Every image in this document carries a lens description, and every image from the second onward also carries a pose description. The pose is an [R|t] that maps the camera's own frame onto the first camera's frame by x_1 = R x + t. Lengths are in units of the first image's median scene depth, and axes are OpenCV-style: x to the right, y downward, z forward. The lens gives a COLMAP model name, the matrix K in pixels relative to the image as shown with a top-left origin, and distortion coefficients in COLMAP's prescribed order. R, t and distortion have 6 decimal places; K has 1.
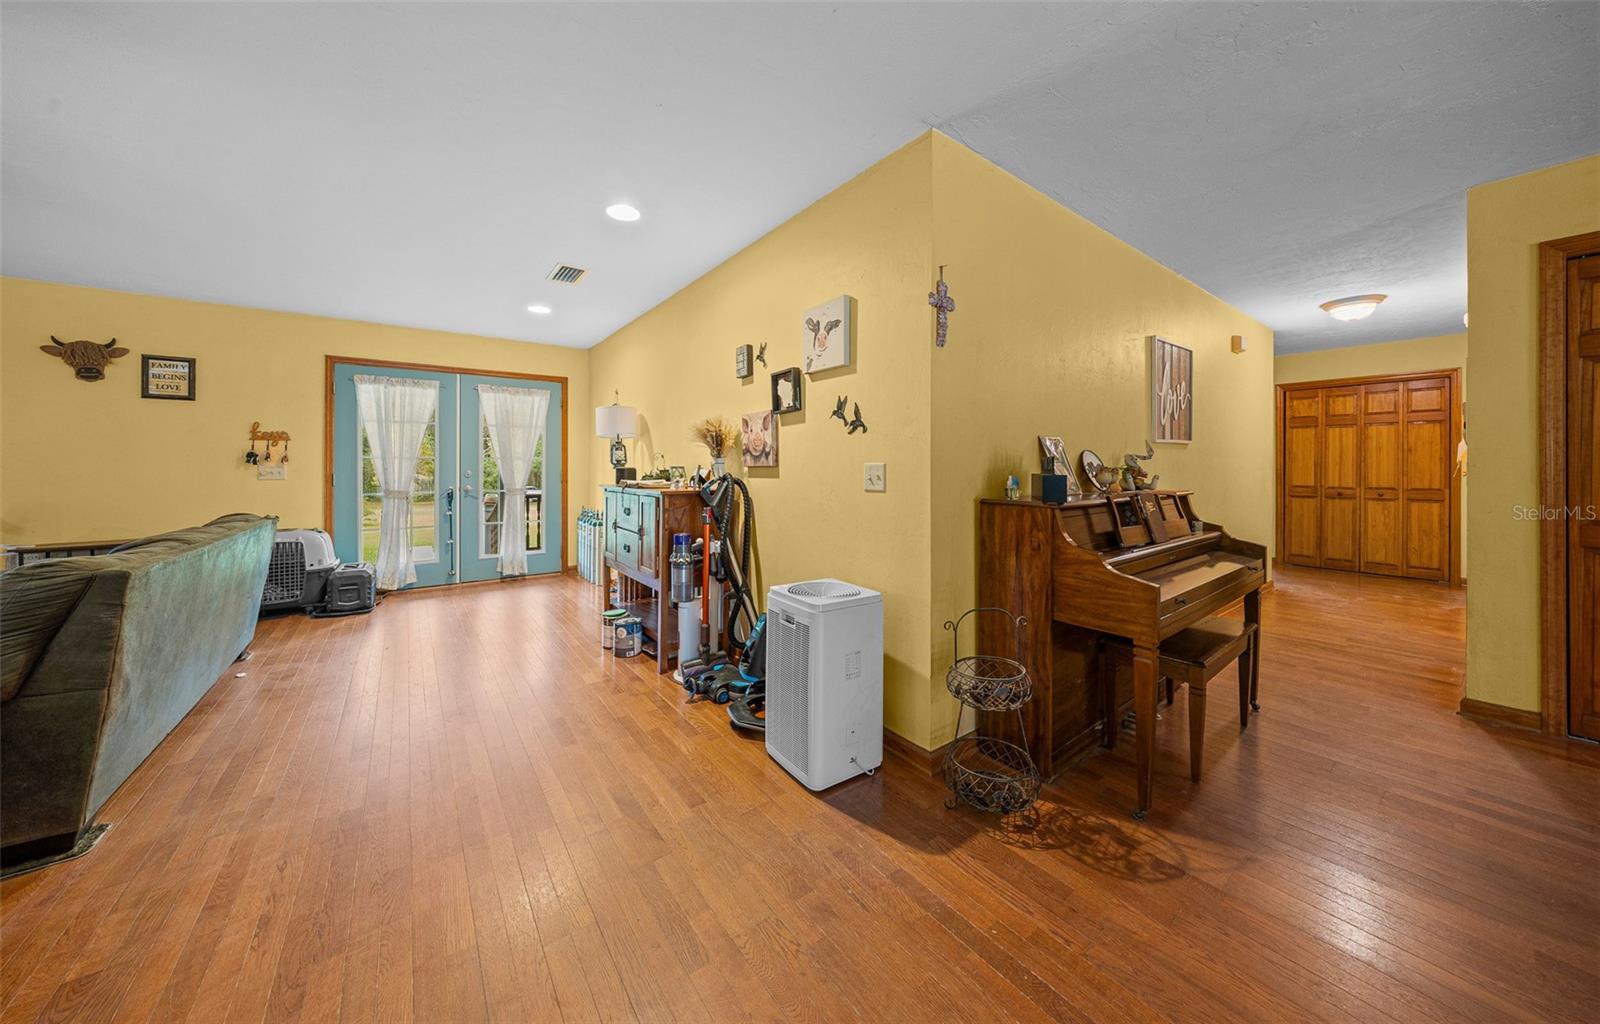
lens RADIAL K [[522.2, 0, 783.9], [0, 522.2, 466.0], [0, 0, 1]] dist [-0.005854, -0.000164]
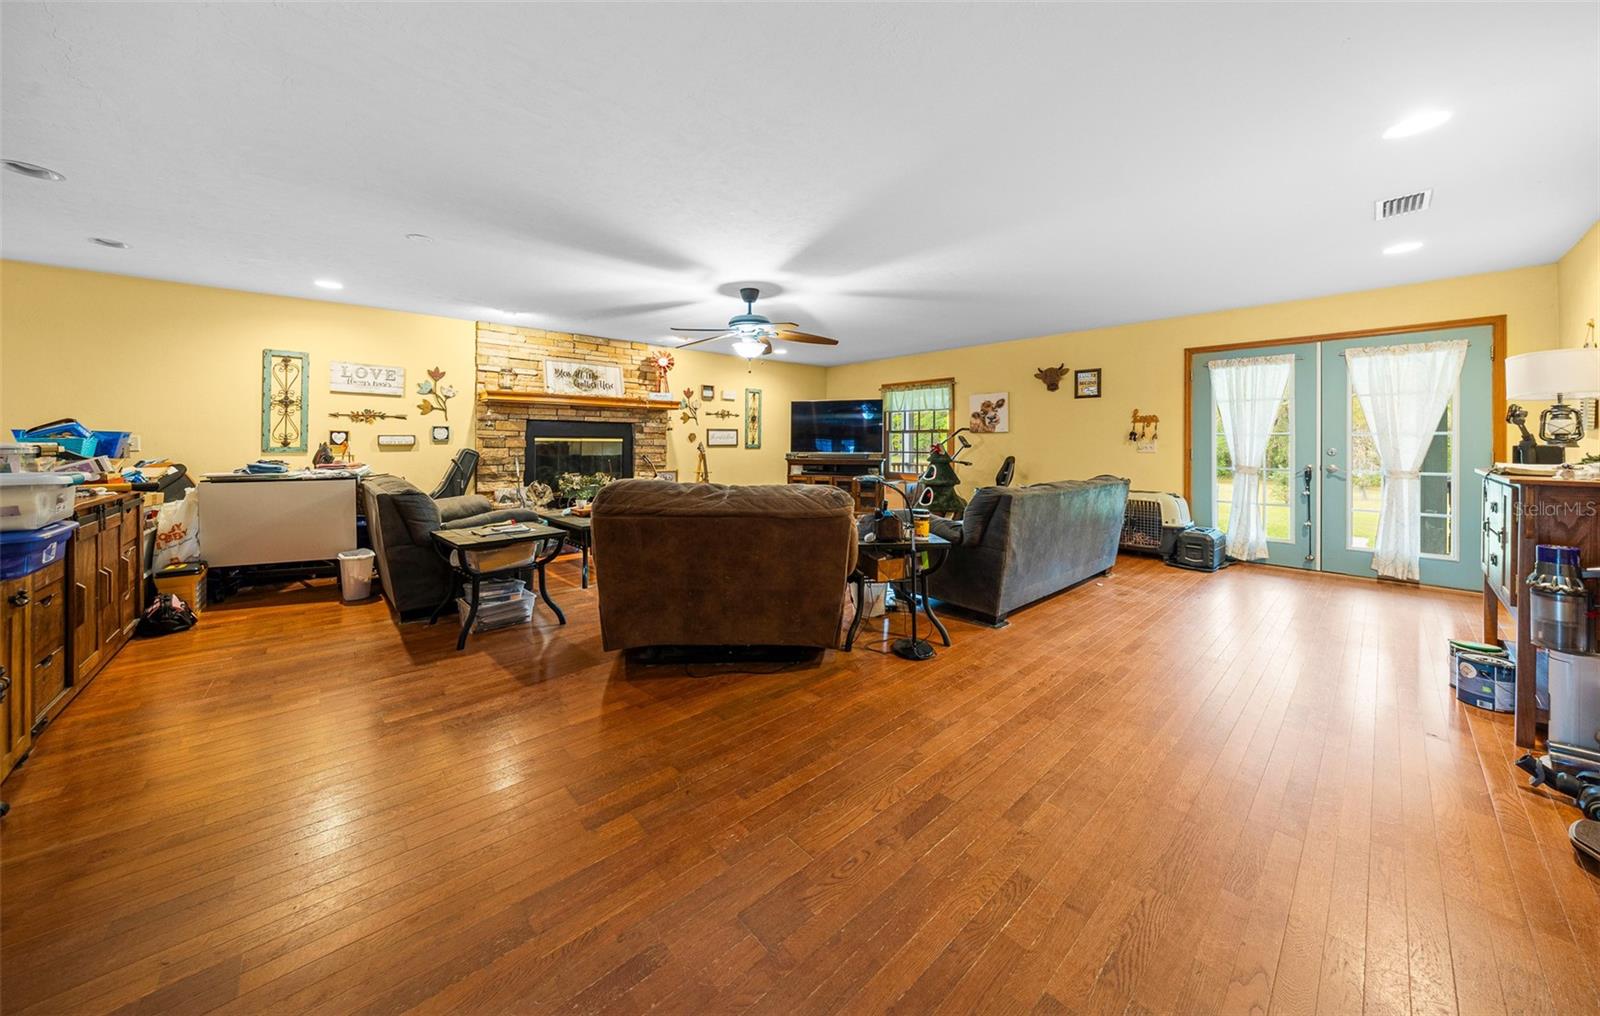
lens RADIAL K [[528.3, 0, 784.4], [0, 528.3, 440.2], [0, 0, 1]] dist [-0.000122, -0.000229]
pose [[0.088546, -0.002956, -0.996068, 0.259318], [-0.000768, 0.999995, -0.003036, -0.000328], [0.996072, 0.001034, 0.088543, -0.017460]]
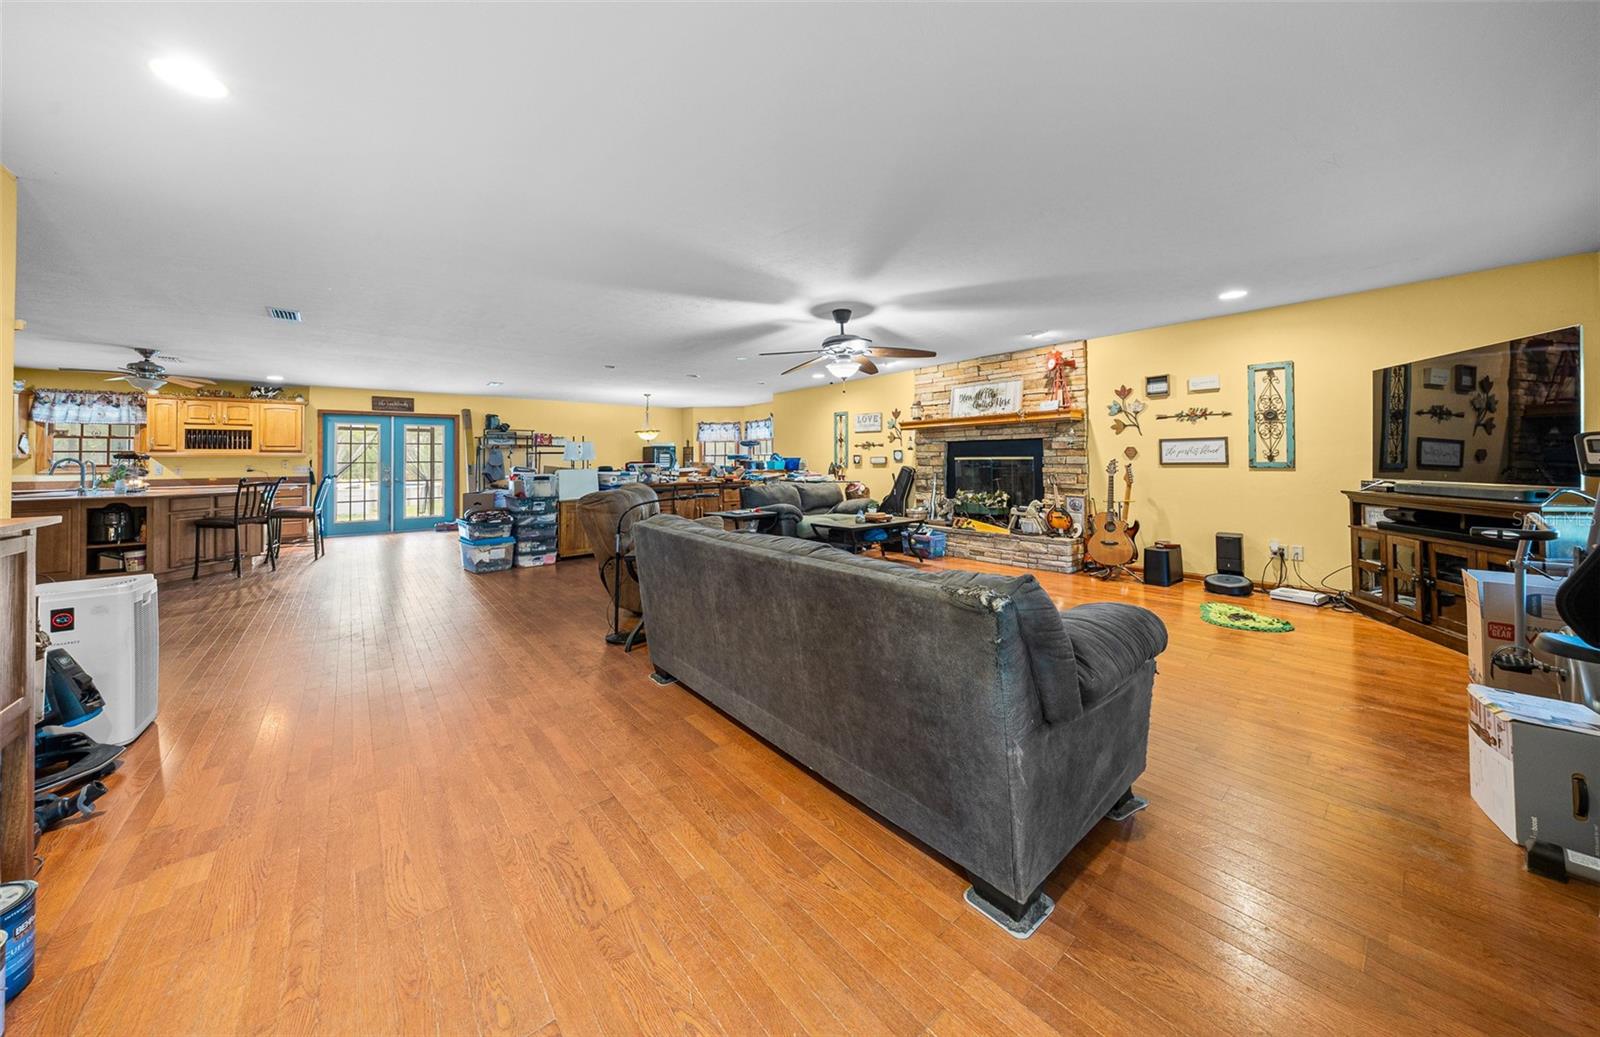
lens RADIAL K [[533.9, 0, 794.2], [0, 533.9, 449.3], [0, 0, 1]] dist [-0.004435, 0.000158]
pose [[-0.997966, 0.007724, -0.063277, -0.651648], [0.009292, 0.999656, -0.024530, 0.001048], [0.063066, -0.025068, -0.997694, 1.085418]]
